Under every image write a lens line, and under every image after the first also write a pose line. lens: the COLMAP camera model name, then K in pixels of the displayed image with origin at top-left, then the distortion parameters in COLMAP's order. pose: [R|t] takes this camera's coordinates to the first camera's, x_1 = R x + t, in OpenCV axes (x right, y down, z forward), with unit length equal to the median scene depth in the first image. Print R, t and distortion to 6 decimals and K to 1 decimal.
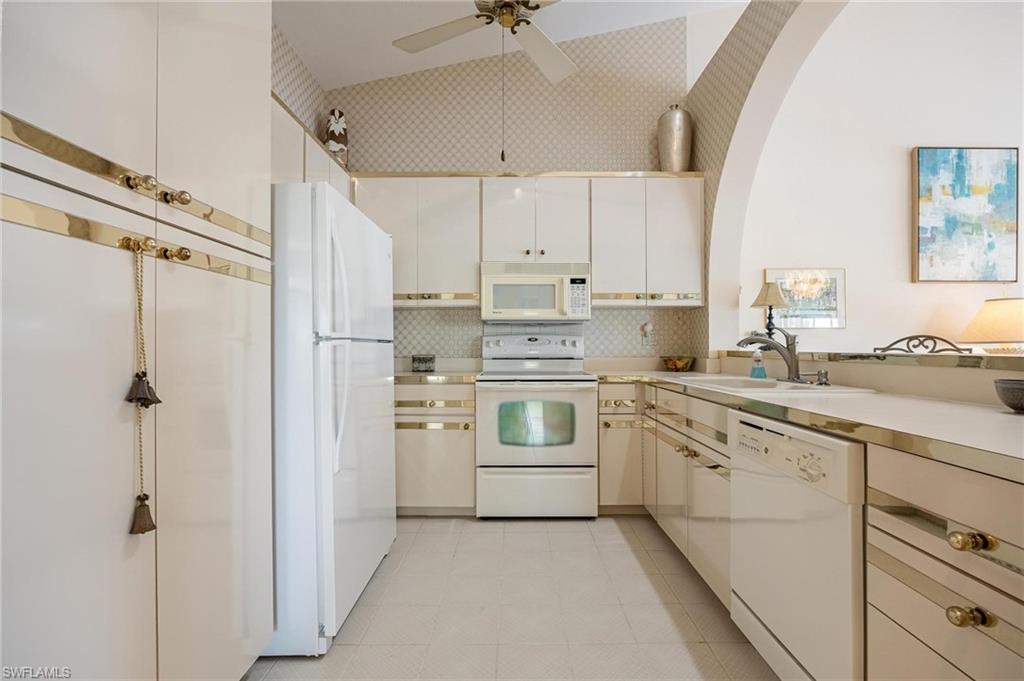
lens RADIAL K [[456.4, 0, 517.5], [0, 456.4, 338.3], [0, 0, 1]] dist [-0.003572, -0.000222]
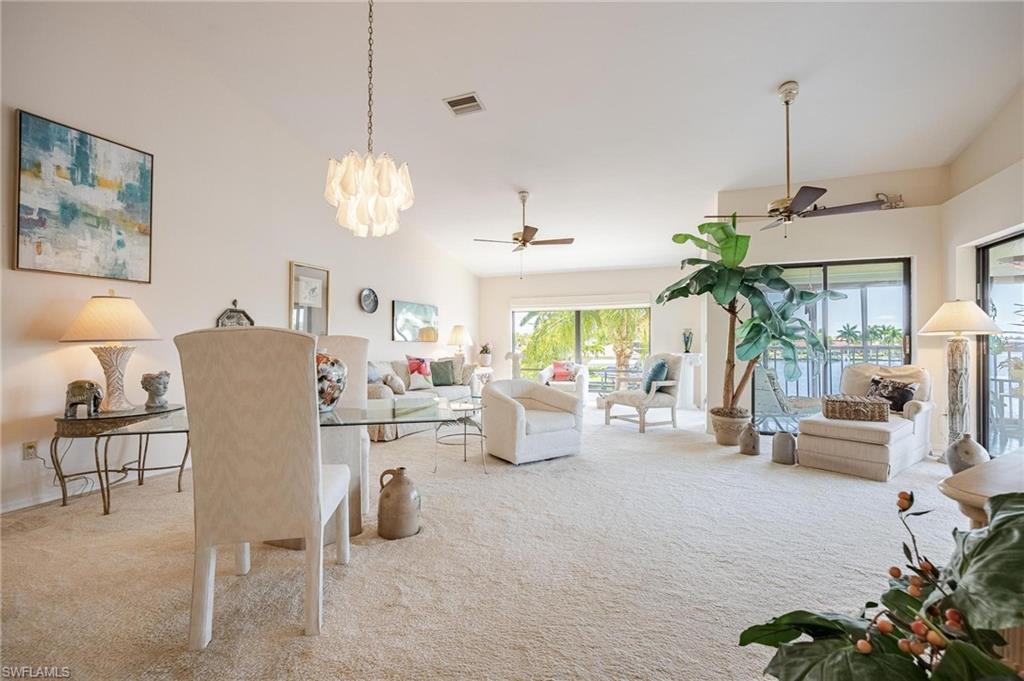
lens RADIAL K [[447.6, 0, 512.0], [0, 447.6, 340.5], [0, 0, 1]] dist [-0.010870, -0.000511]
pose [[0.391163, 0.003819, 0.920314, 0.501759], [-0.010035, 0.999950, 0.000115, -0.001048], [-0.920267, -0.009280, 0.391181, -0.170714]]
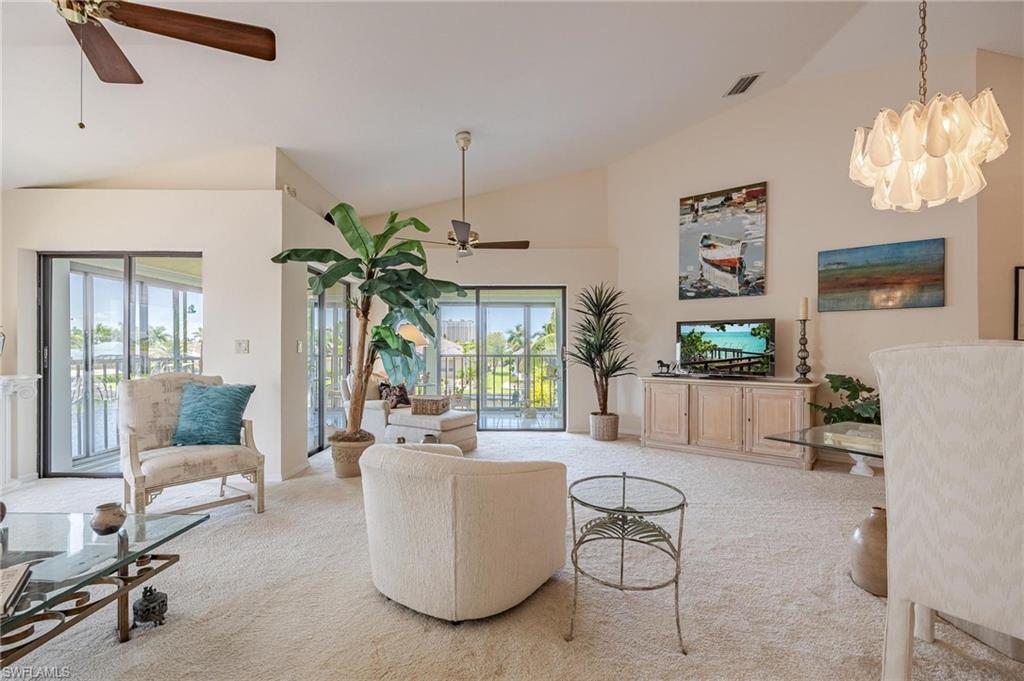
lens RADIAL K [[444.3, 0, 513.4], [0, 444.3, 348.8], [0, 0, 1]] dist [0.002692, 0.000274]
pose [[-0.999865, -0.001591, 0.016368, 1.601202], [-0.001830, 0.999892, -0.014573, 0.002579], [-0.016344, -0.014601, -0.999760, 0.908724]]
